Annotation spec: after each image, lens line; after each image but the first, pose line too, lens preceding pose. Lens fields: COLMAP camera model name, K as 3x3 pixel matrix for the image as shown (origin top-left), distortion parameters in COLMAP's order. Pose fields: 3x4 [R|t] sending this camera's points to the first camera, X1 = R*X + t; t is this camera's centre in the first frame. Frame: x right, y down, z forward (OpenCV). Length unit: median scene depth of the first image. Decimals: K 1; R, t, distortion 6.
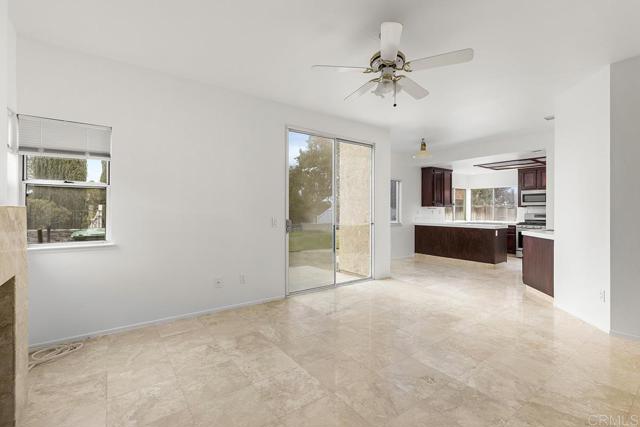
lens RADIAL K [[286.7, 0, 322.3], [0, 286.7, 211.2], [0, 0, 1]] dist [0.003733, -0.001388]
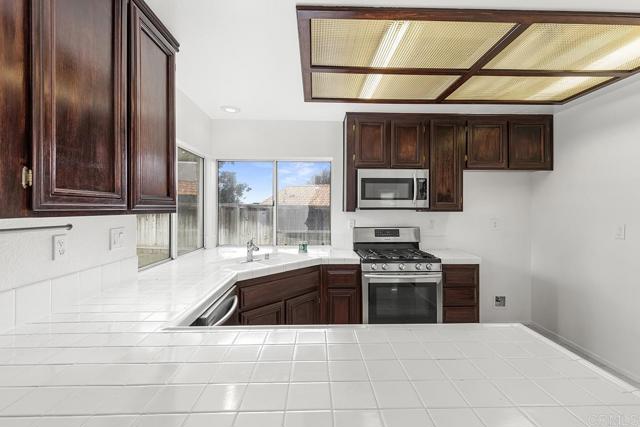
lens RADIAL K [[286.7, 0, 322.2], [0, 286.7, 209.2], [0, 0, 1]] dist [0.003733, -0.001388]
pose [[0.565848, -0.004530, 0.824497, 0.350211], [0.003582, 0.999989, 0.003036, -0.019377], [-0.824501, 0.001236, 0.565858, 0.818900]]
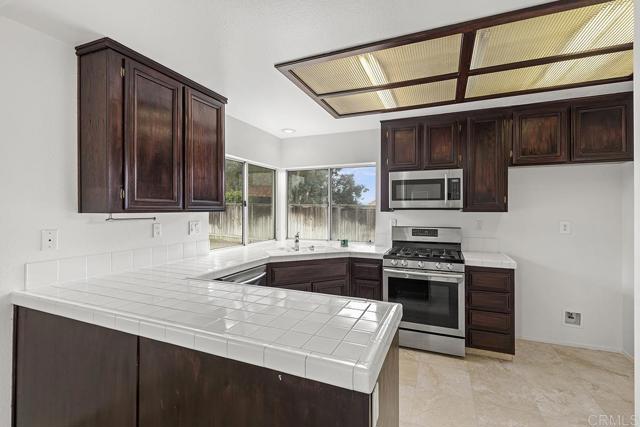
lens RADIAL K [[286.7, 0, 322.0], [0, 286.7, 208.6], [0, 0, 1]] dist [0.003733, -0.001388]
pose [[0.857925, -0.002696, 0.513767, 0.395900], [0.004259, 0.999989, -0.001865, -0.018738], [-0.513757, 0.003788, 0.857928, 0.692170]]
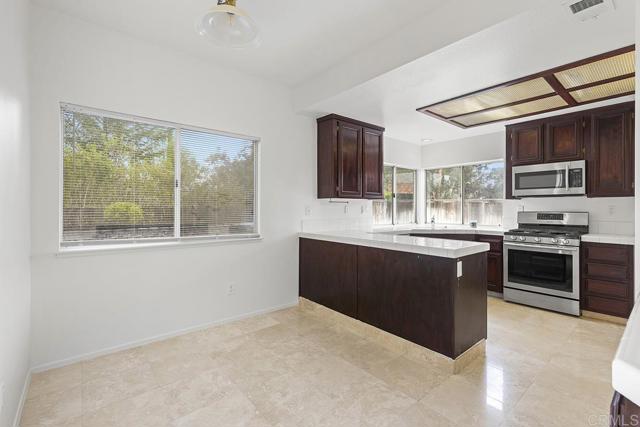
lens RADIAL K [[286.7, 0, 322.2], [0, 286.7, 208.8], [0, 0, 1]] dist [0.003733, -0.001388]
pose [[0.998136, -0.005035, 0.060823, 0.323781], [0.004986, 0.999987, 0.000949, 0.000440], [-0.060827, -0.000644, 0.998148, 0.511172]]
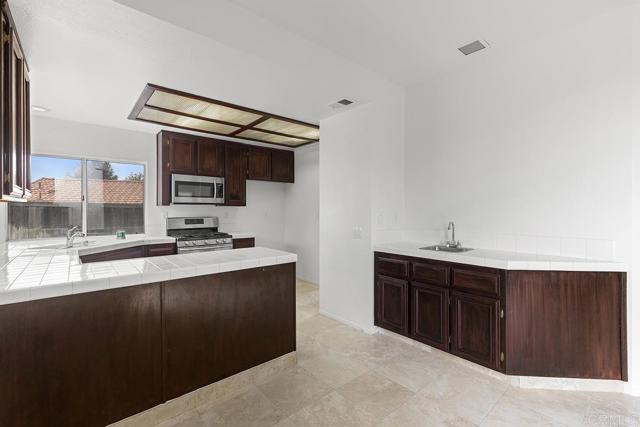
lens RADIAL K [[286.7, 0, 324.2], [0, 286.7, 211.1], [0, 0, 1]] dist [0.003733, -0.001388]
pose [[-0.084279, -0.009929, 0.996393, 0.156606], [0.002590, 0.999945, 0.010184, -0.009305], [-0.996439, 0.003438, -0.084248, 0.767404]]
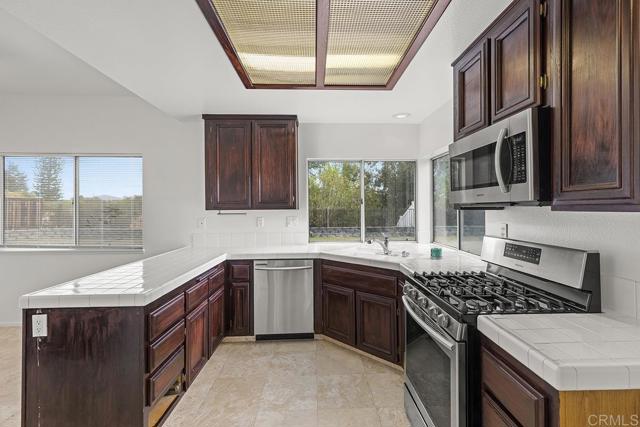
lens RADIAL K [[286.7, 0, 329.0], [0, 286.7, 208.3], [0, 0, 1]] dist [0.003733, -0.001388]
pose [[0.835219, -0.007986, -0.549859, 0.736946], [0.008361, 0.999963, -0.001822, -0.016734], [0.549853, -0.003076, 0.835256, 0.728577]]
